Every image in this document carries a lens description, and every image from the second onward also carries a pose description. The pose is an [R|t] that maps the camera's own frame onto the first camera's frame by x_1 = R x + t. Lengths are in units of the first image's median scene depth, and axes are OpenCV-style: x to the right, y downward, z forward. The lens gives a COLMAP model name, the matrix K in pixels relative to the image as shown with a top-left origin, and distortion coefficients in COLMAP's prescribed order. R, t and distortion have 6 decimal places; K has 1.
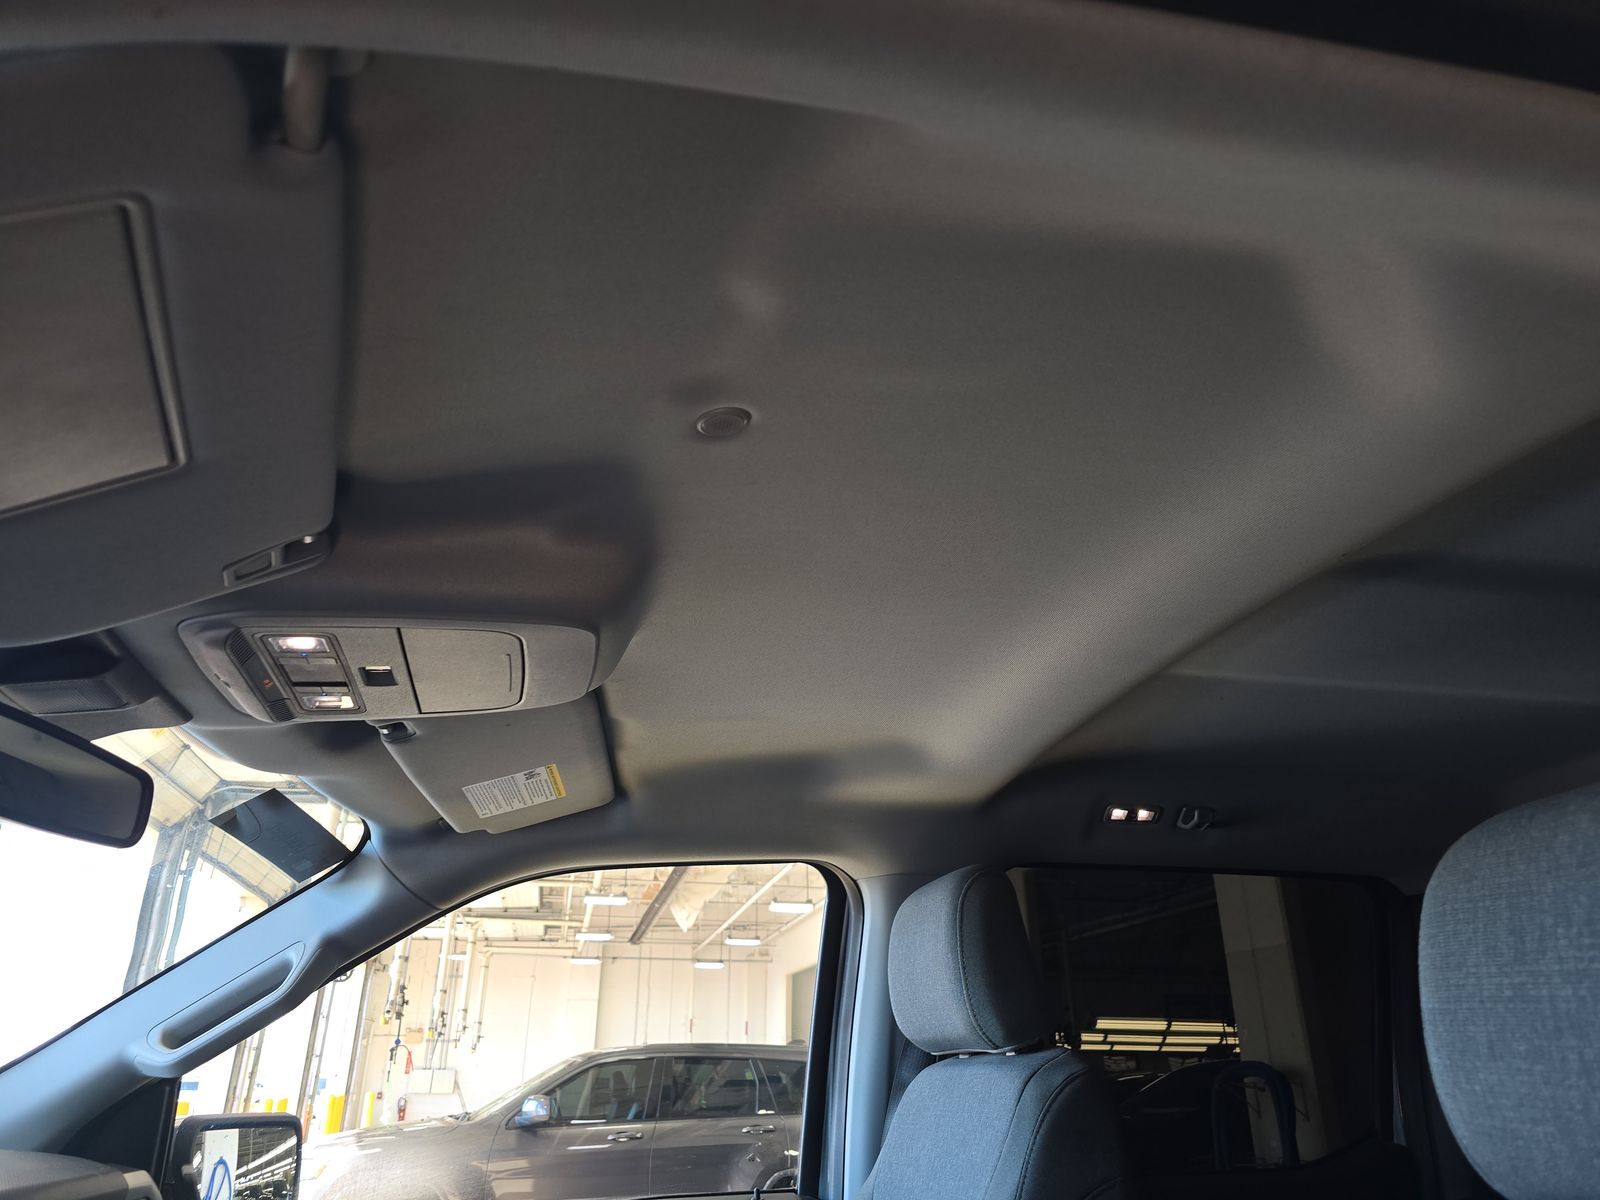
lens RADIAL K [[1070.6, 0, 802.1], [0, 1070.6, 604.1], [0, 0, 1]] dist [0.040838, -0.022571]
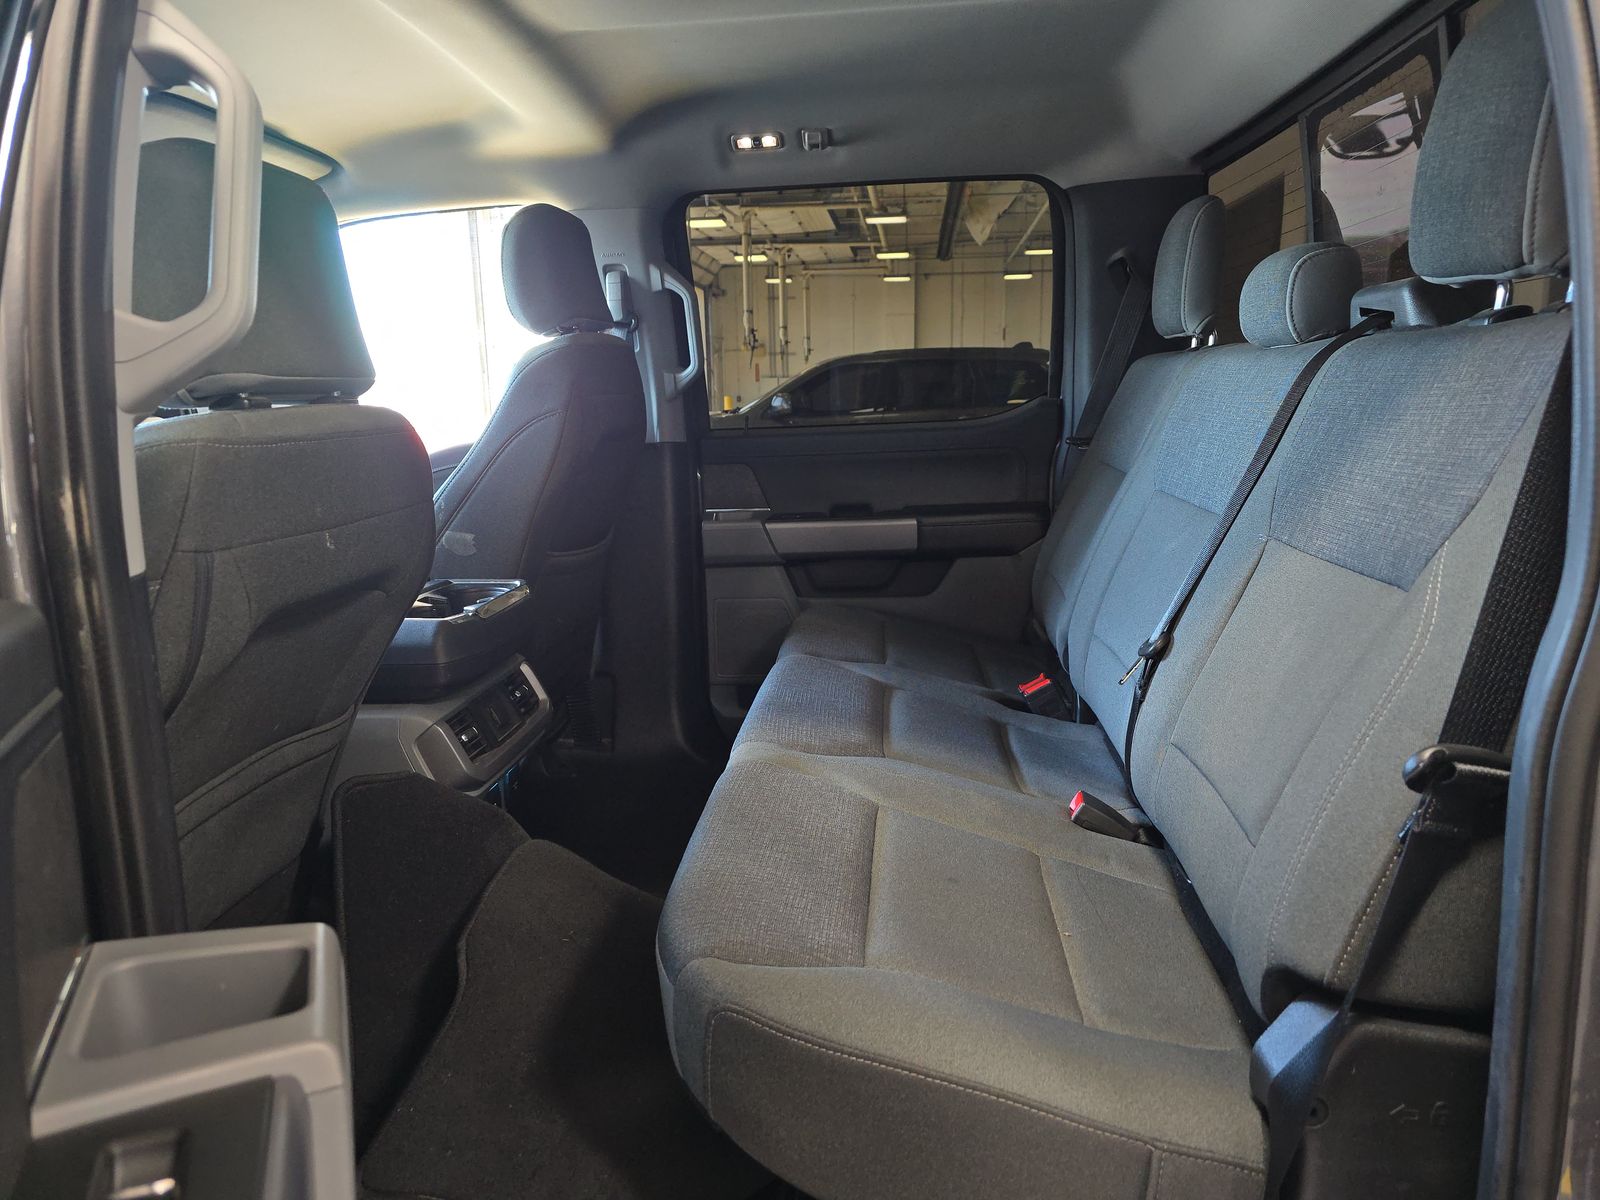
lens RADIAL K [[1070.6, 0, 802.3], [0, 1070.6, 602.0], [0, 0, 1]] dist [0.040838, -0.022571]
pose [[0.948717, 0.043659, -0.313097, 0.155694], [0.144883, 0.820228, 0.553385, -0.007448], [0.280971, -0.570368, 0.771839, -0.036371]]
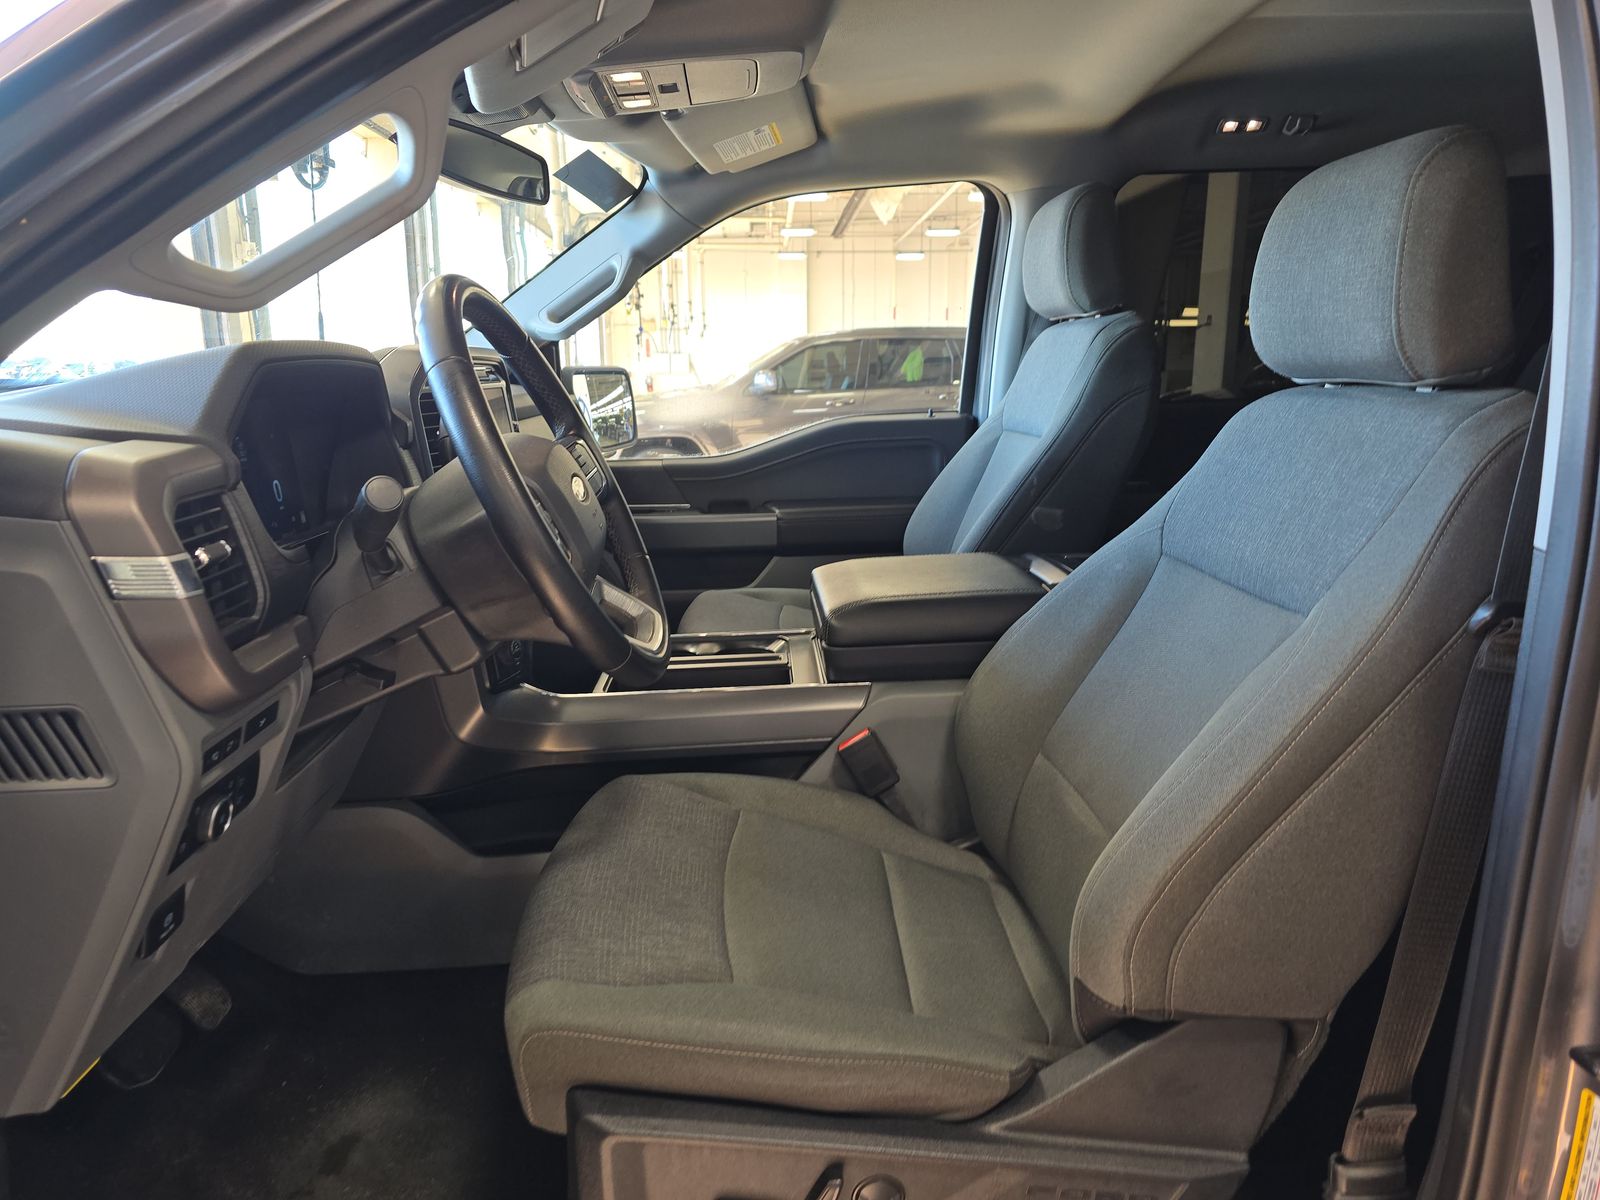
lens RADIAL K [[1070.6, 0, 801.5], [0, 1070.6, 605.4], [0, 0, 1]] dist [0.040838, -0.022571]
pose [[0.983631, 0.028714, -0.177894, 0.011152], [0.082912, 0.804393, 0.588283, -0.026527], [0.159989, -0.593403, 0.788845, -0.073985]]
